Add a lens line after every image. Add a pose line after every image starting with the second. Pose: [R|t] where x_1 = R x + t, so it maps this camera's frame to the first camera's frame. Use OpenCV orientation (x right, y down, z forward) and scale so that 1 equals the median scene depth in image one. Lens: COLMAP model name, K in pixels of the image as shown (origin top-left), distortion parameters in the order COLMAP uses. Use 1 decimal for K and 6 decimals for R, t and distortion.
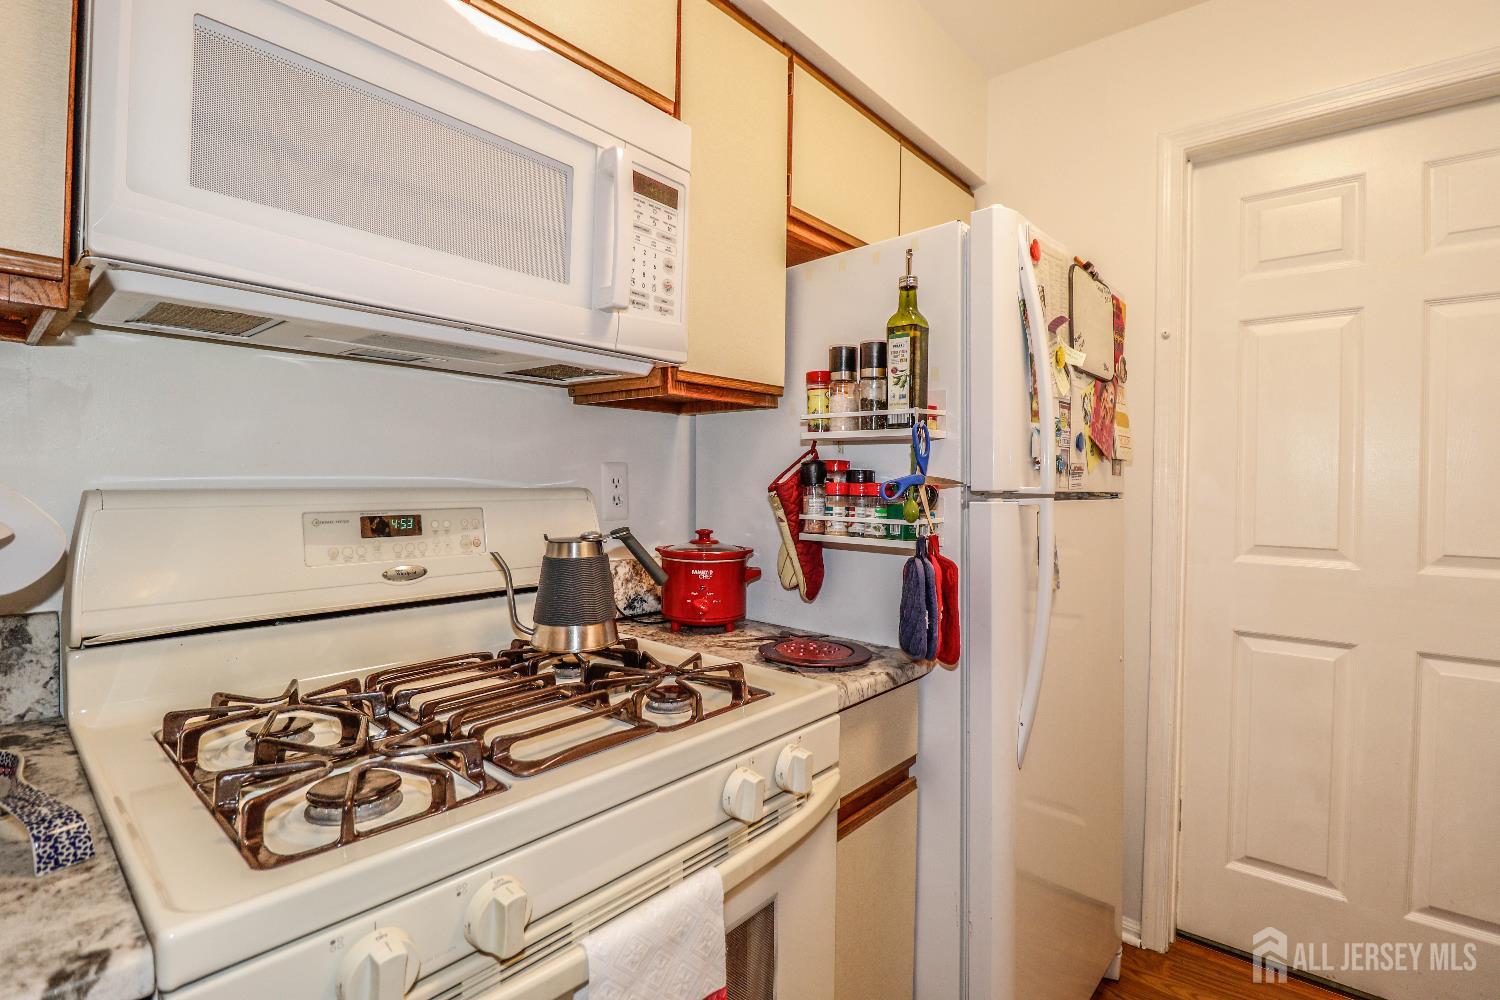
lens RADIAL K [[727.3, 0, 745.2], [0, 727.3, 493.3], [0, 0, 1]] dist [-0.007329, -0.002206]
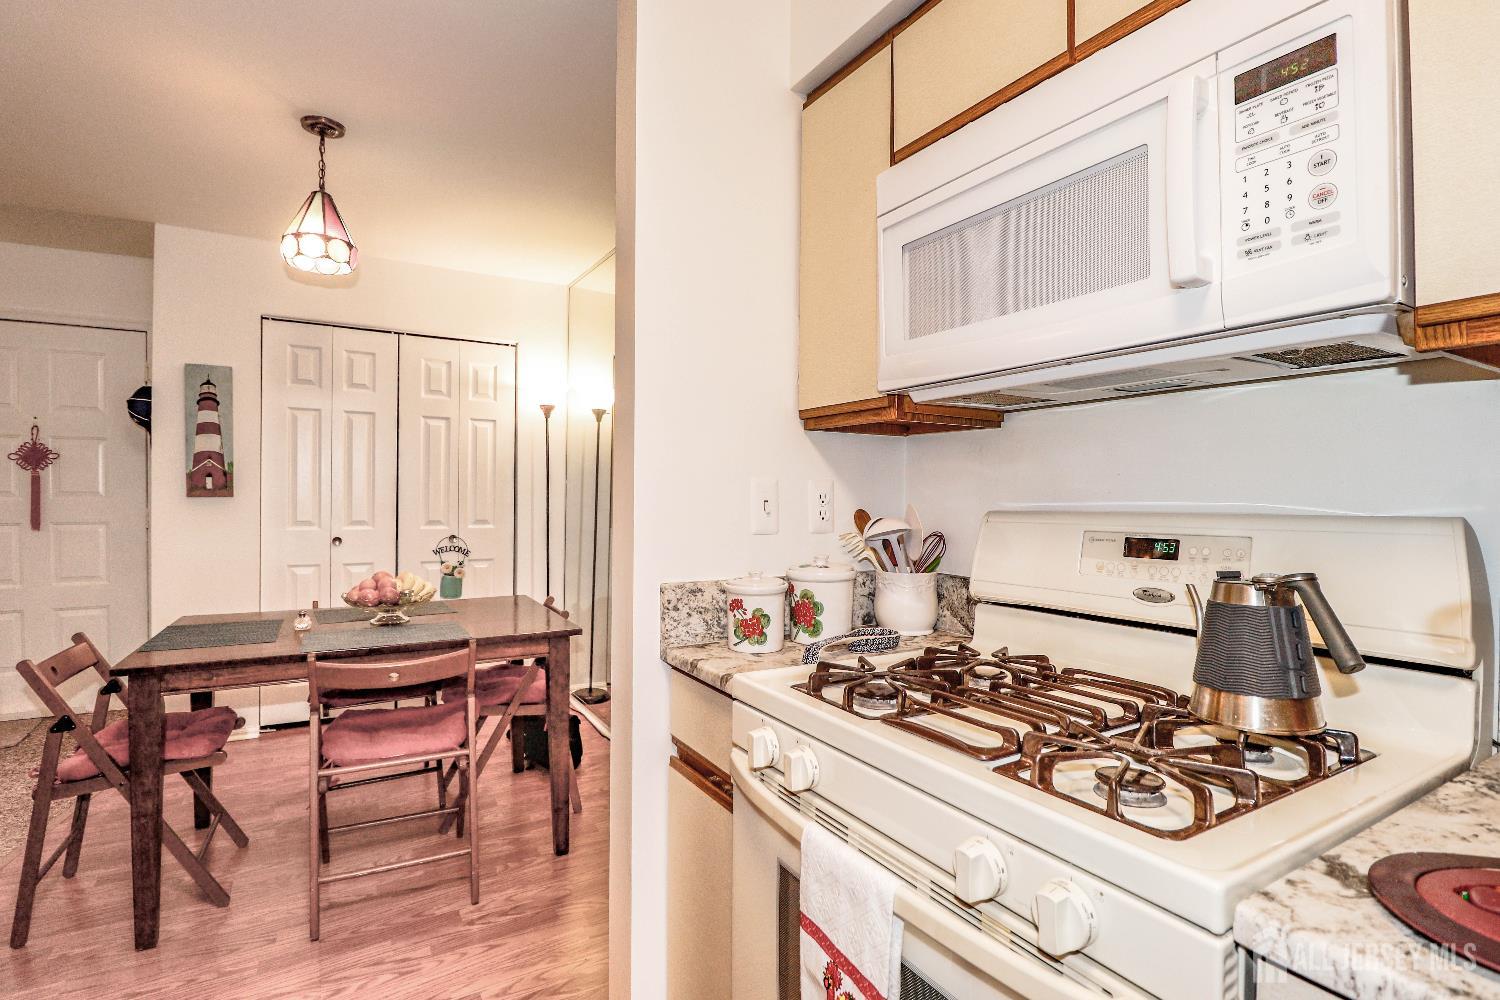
lens RADIAL K [[727.3, 0, 732.8], [0, 727.3, 508.6], [0, 0, 1]] dist [-0.007329, -0.002206]
pose [[-0.348427, -0.004123, -0.937327, 0.738076], [-0.033506, 0.999406, 0.008059, -0.000613], [0.936737, 0.034214, -0.348358, 0.840053]]
